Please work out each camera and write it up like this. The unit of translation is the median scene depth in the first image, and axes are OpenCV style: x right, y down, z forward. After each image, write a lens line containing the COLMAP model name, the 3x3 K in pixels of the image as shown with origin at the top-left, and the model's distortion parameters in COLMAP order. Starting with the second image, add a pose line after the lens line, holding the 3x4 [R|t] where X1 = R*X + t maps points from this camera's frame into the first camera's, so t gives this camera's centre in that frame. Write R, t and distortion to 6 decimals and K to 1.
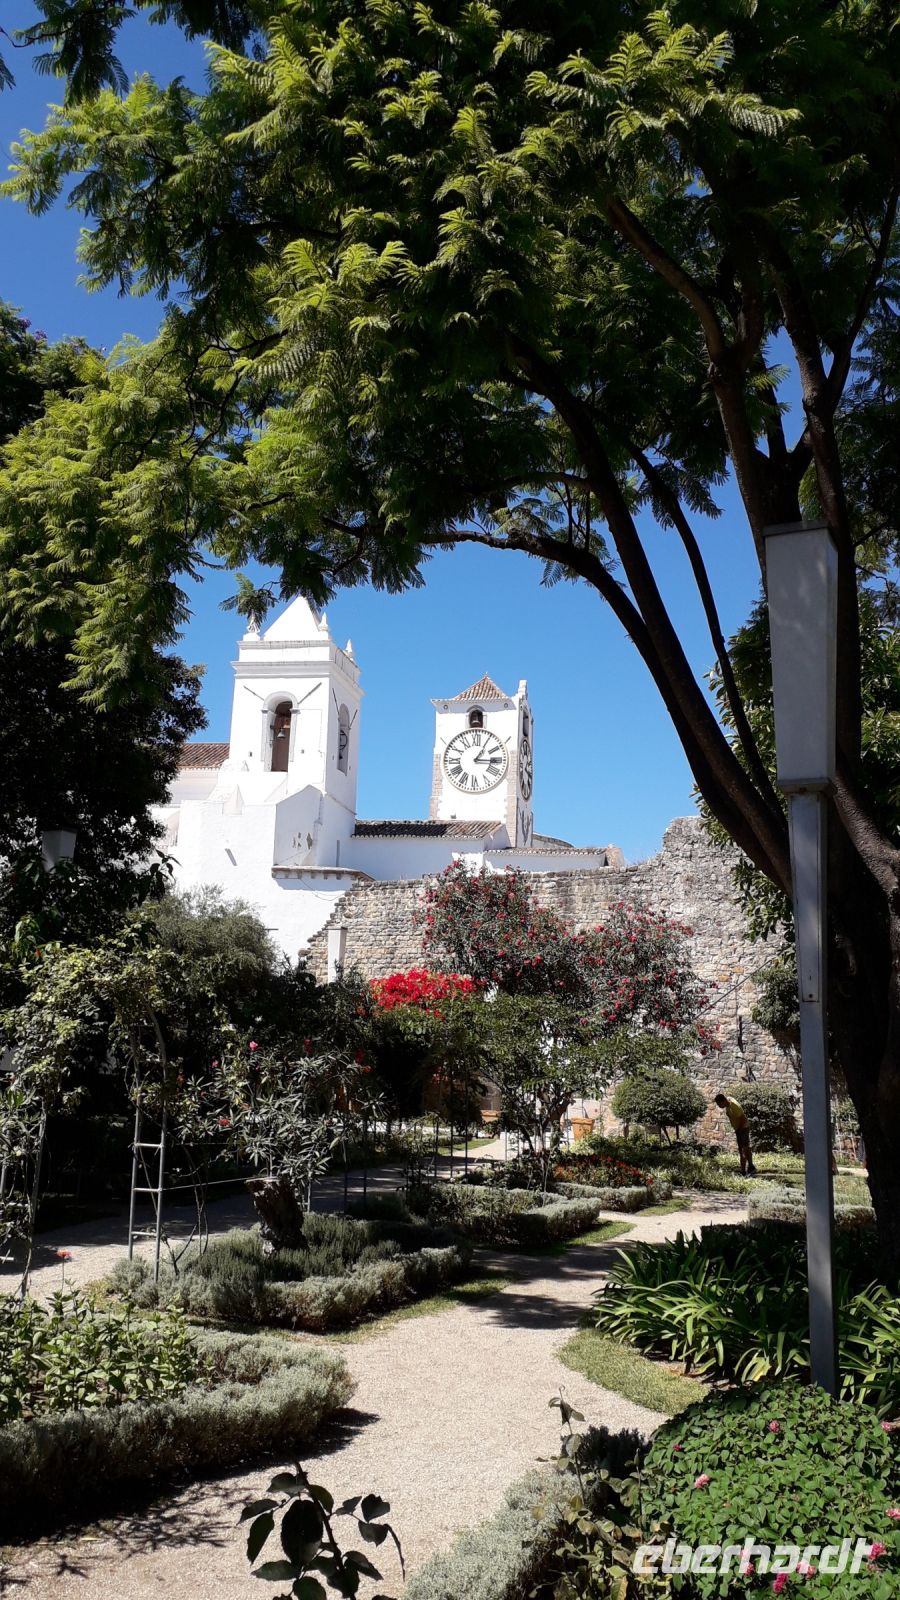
lens RADIAL K [[1254.8, 0, 450.0], [0, 1254.8, 800.0], [0, 0, 1]] dist [-0.049918, -0.003803]
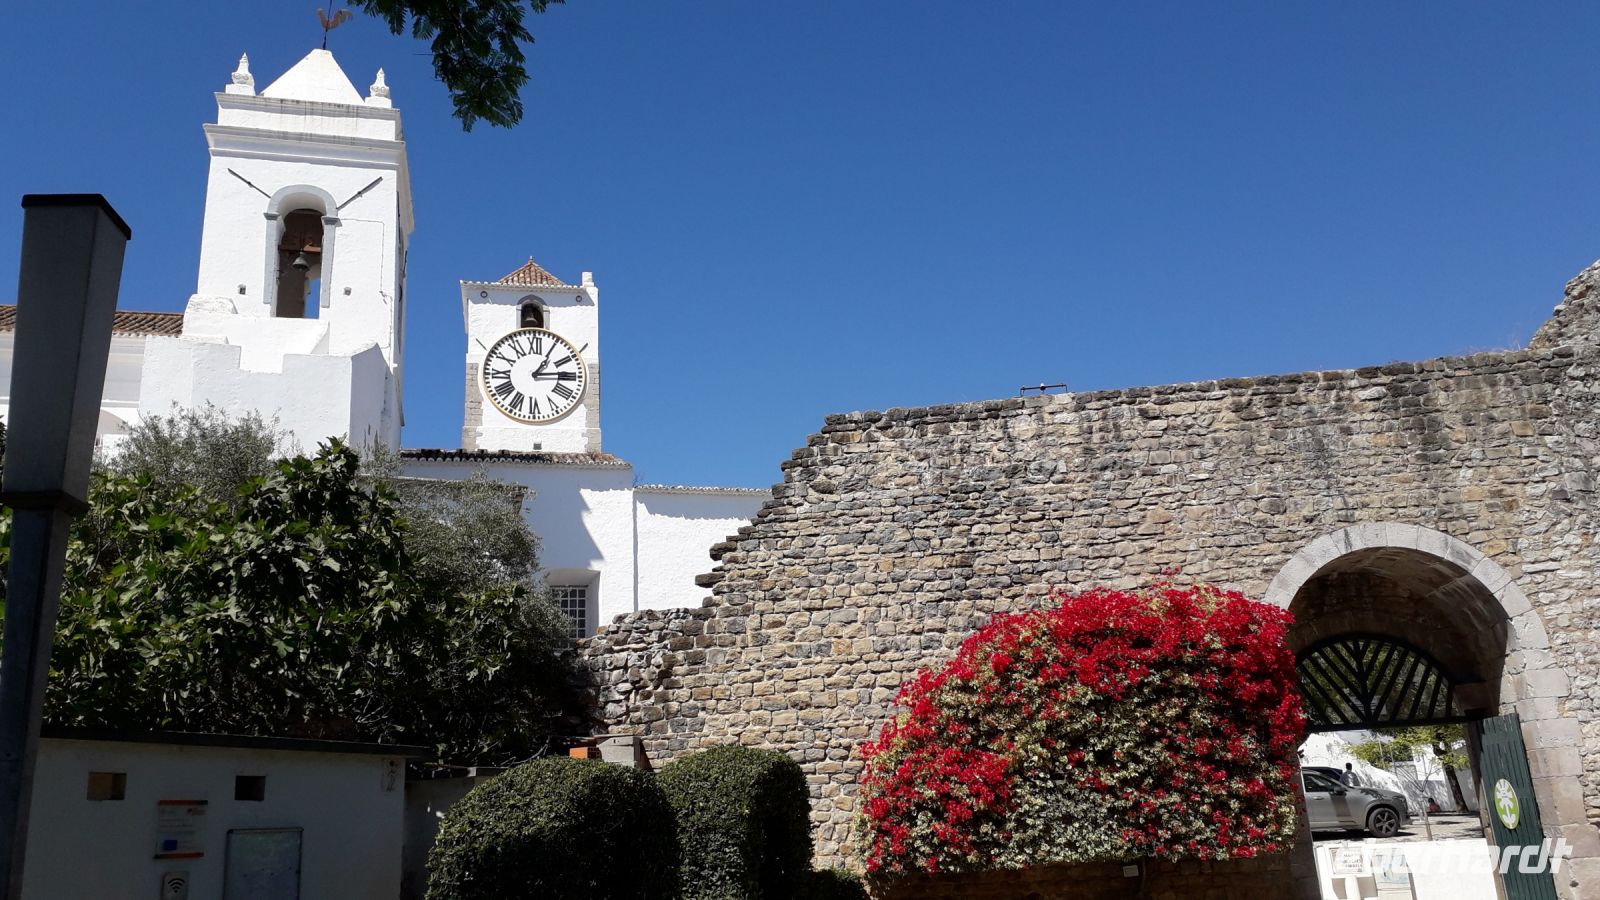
lens RADIAL K [[1254.8, 0, 800.0], [0, 1254.8, 450.0], [0, 0, 1]] dist [-0.049918, -0.003803]
pose [[0.885546, 0.042505, 0.462604, -0.185798], [-0.002033, 0.996151, -0.087636, 0.076144], [-0.464548, 0.076665, 0.882223, 0.414643]]
